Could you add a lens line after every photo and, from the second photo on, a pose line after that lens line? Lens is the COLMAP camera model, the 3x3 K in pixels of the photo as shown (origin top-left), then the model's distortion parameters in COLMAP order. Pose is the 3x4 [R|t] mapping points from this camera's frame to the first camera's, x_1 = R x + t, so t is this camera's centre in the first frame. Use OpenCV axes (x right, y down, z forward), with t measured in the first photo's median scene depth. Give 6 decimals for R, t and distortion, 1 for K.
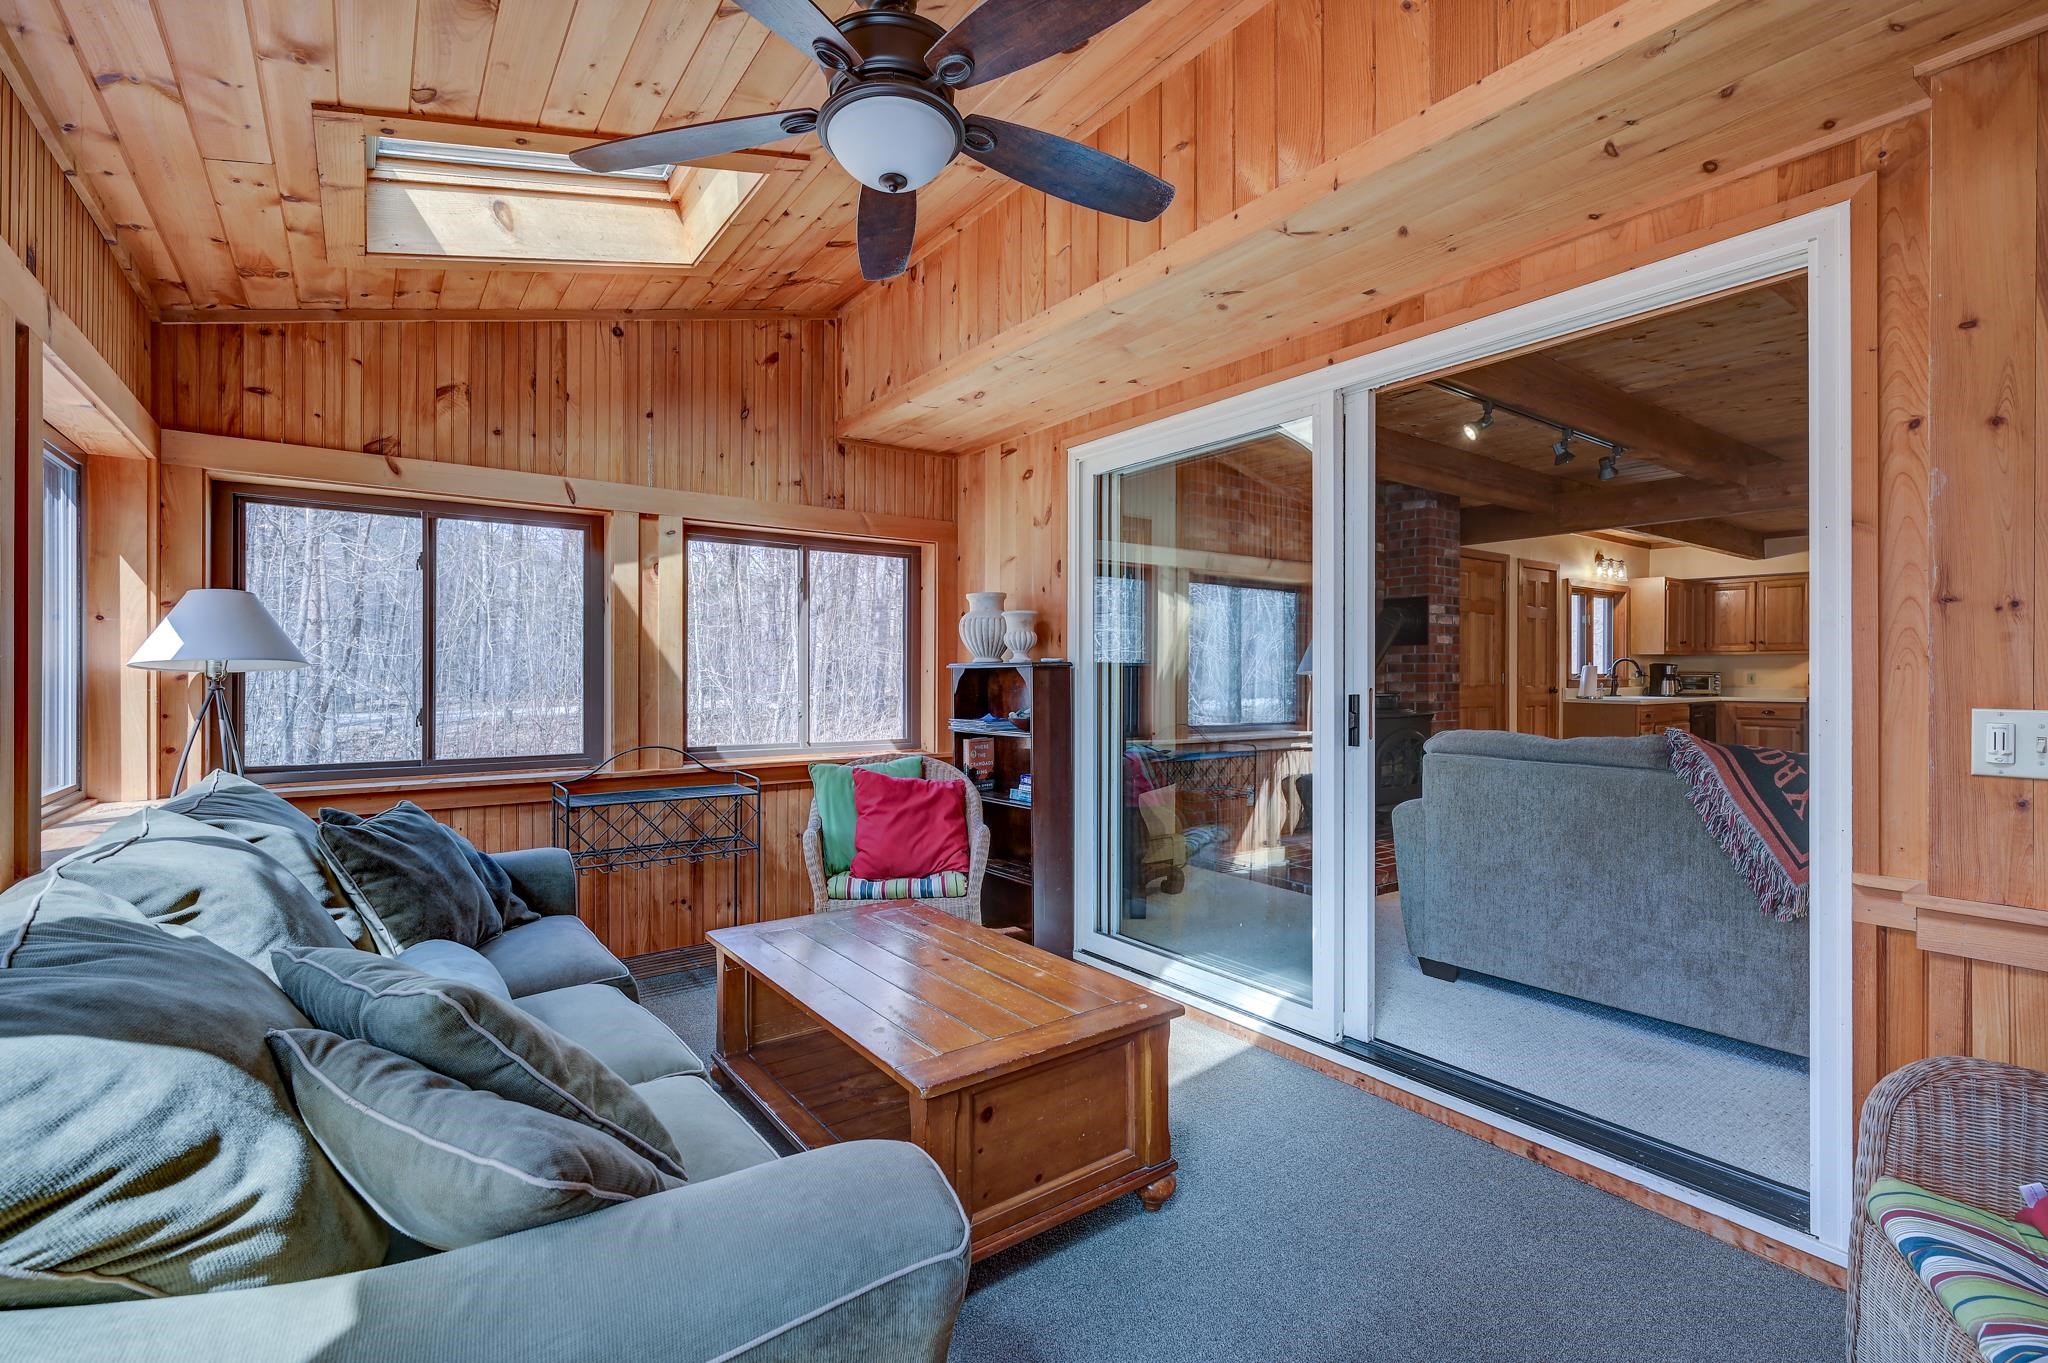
lens RADIAL K [[909.3, 0, 1028.4], [0, 909.3, 674.4], [0, 0, 1]] dist [-0.001699, 0.000183]
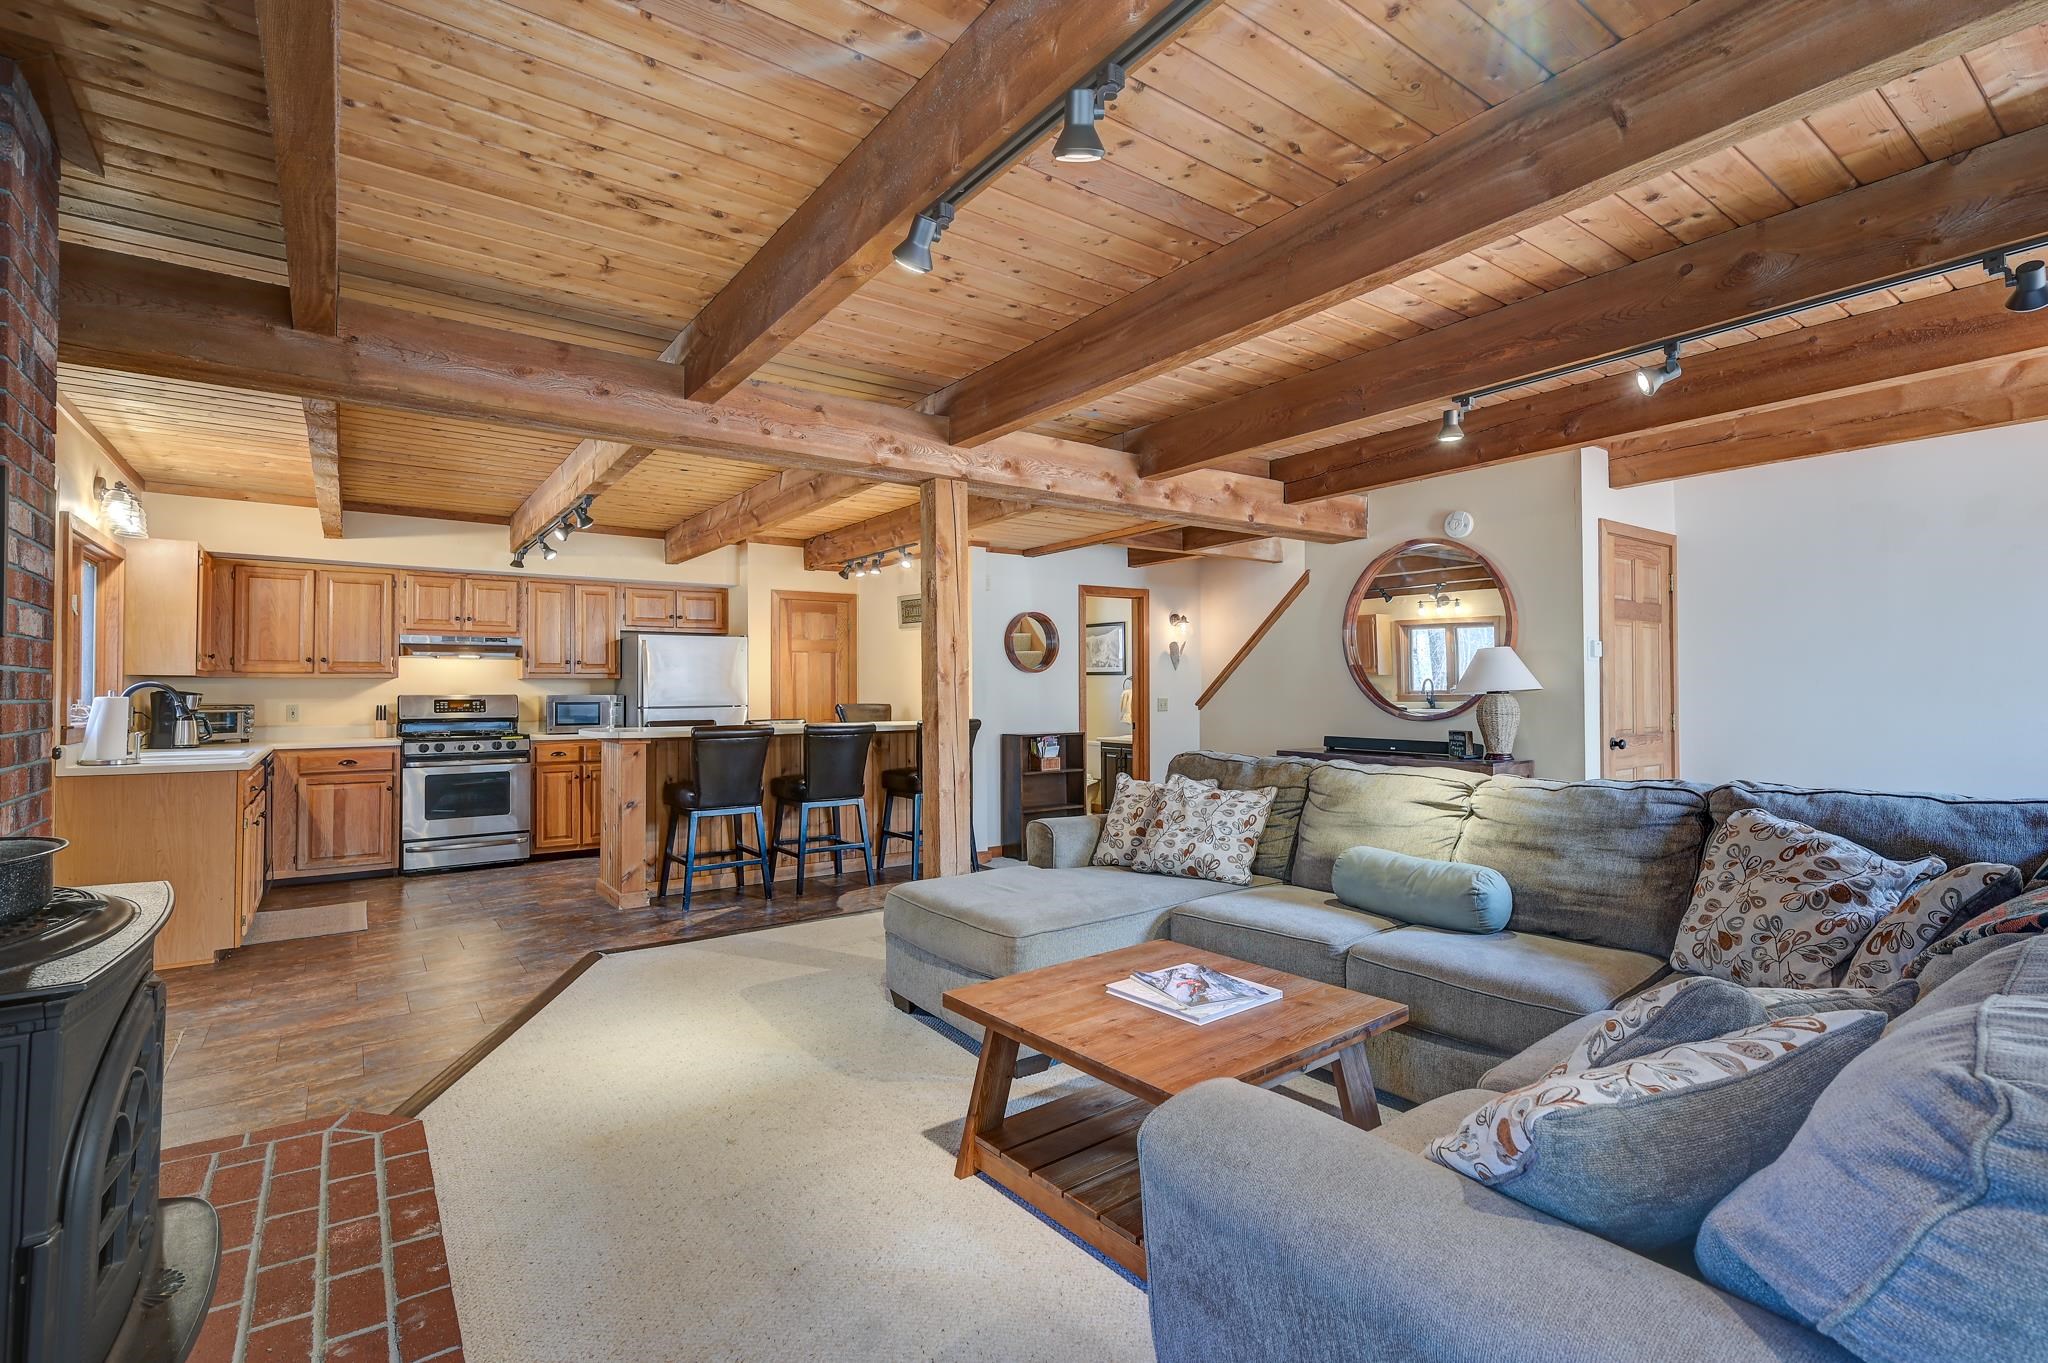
lens RADIAL K [[936.8, 0, 1031.2], [0, 936.8, 675.3], [0, 0, 1]] dist [-0.002738, 0.000247]
pose [[-0.005406, 0.015532, 0.999865, 0.220386], [0.007066, 0.999855, -0.015494, -0.020659], [-0.999960, 0.006982, -0.005515, 1.022298]]
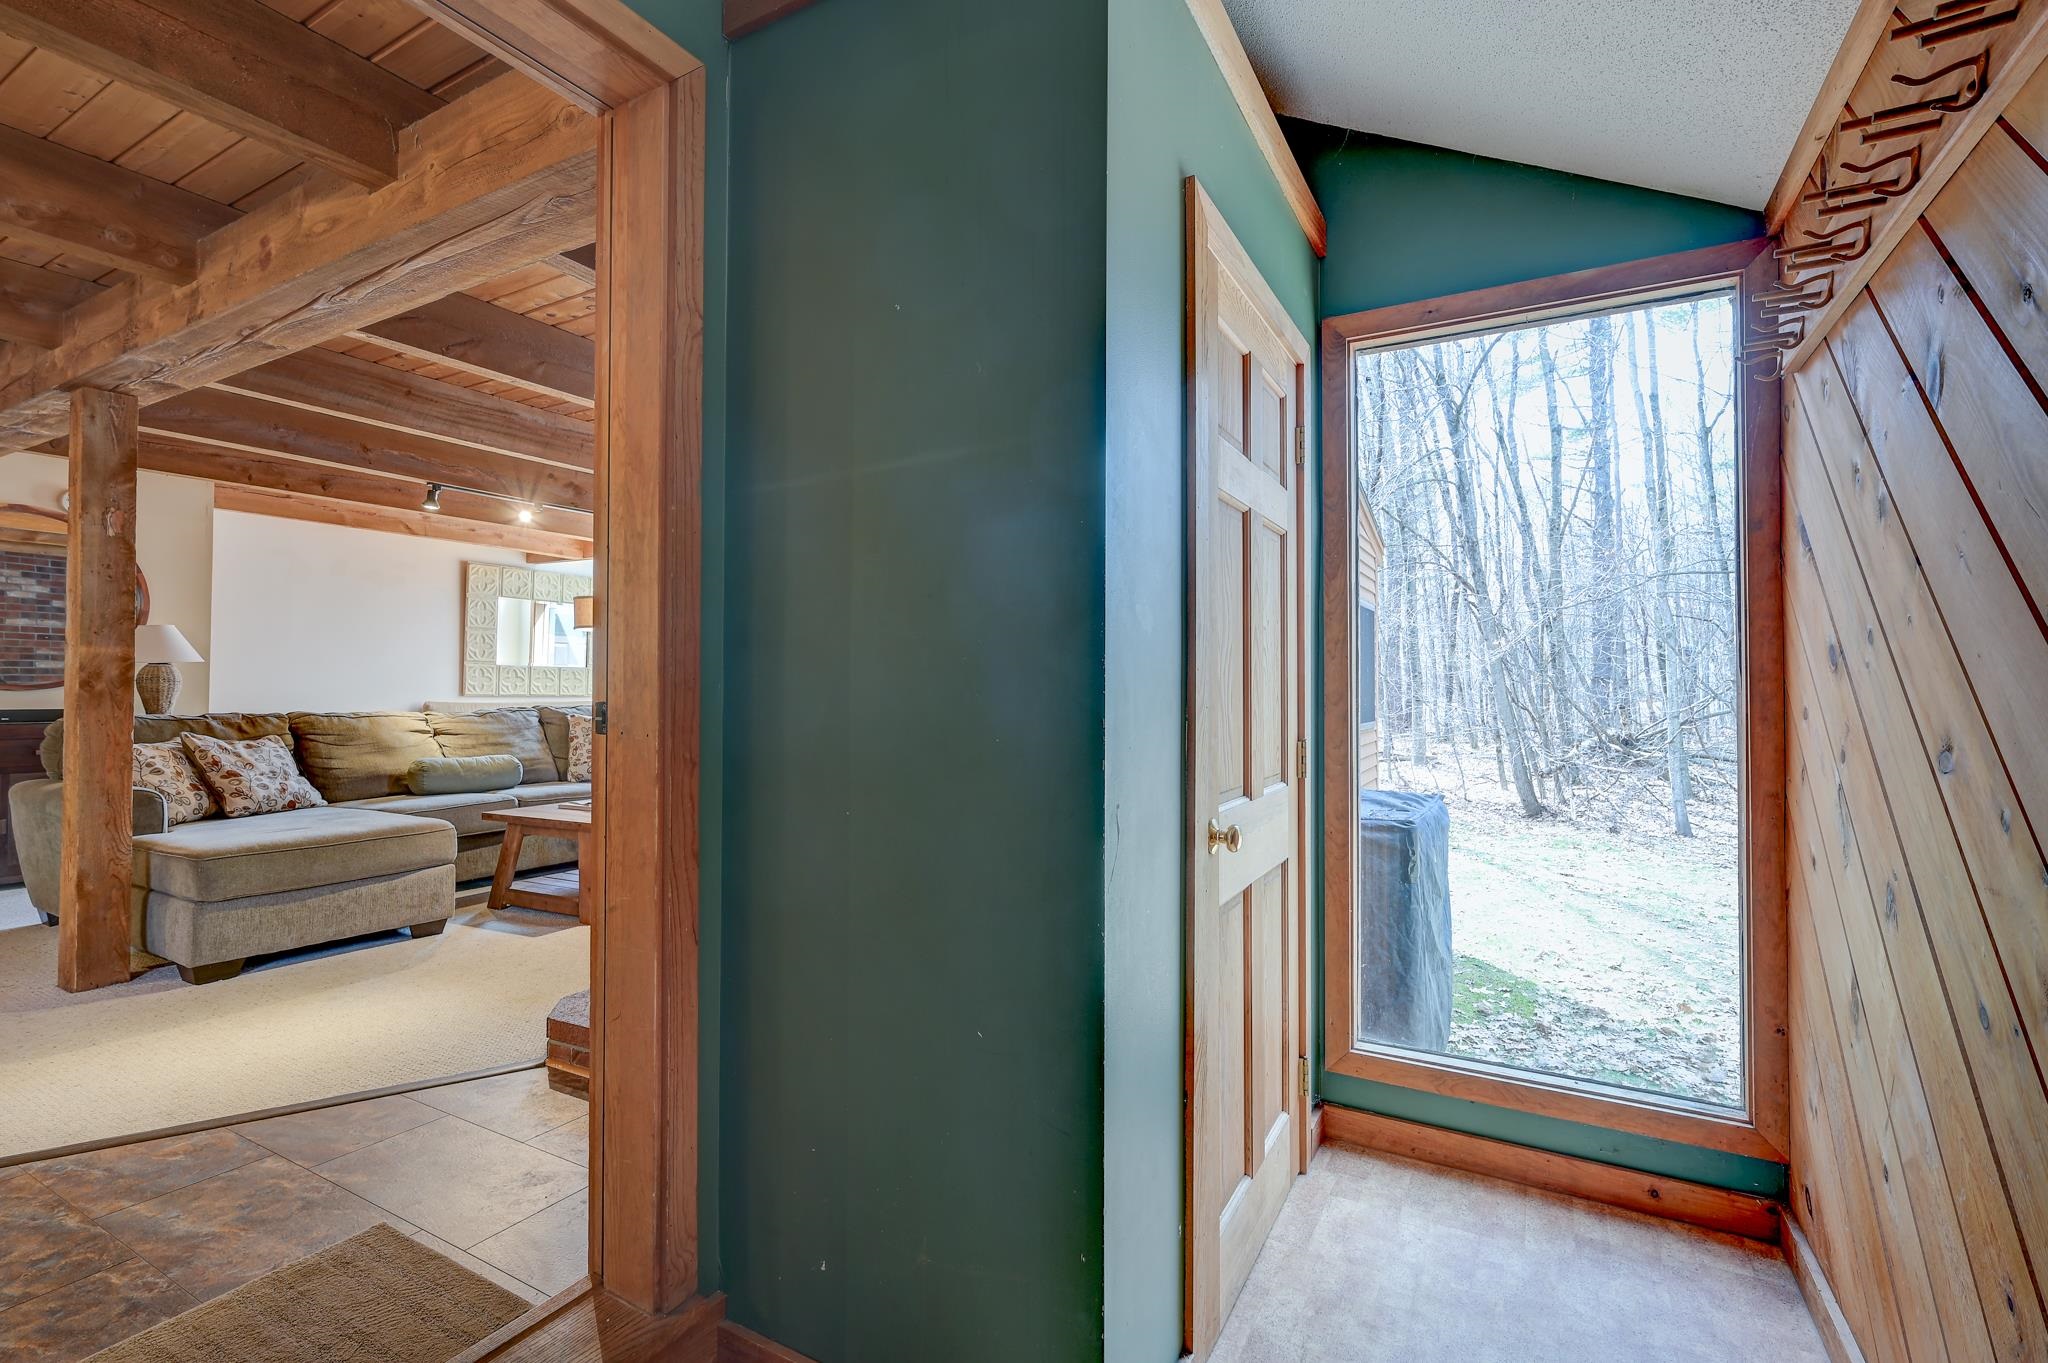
lens RADIAL K [[921.1, 0, 1022.6], [0, 921.1, 675.2], [0, 0, 1]] dist [-0.001269, 0.000585]
pose [[-0.909615, -0.009721, -0.415338, 0.790035], [-0.004238, 0.999891, -0.014121, 0.016934], [0.415430, -0.011085, -0.909558, 2.166427]]
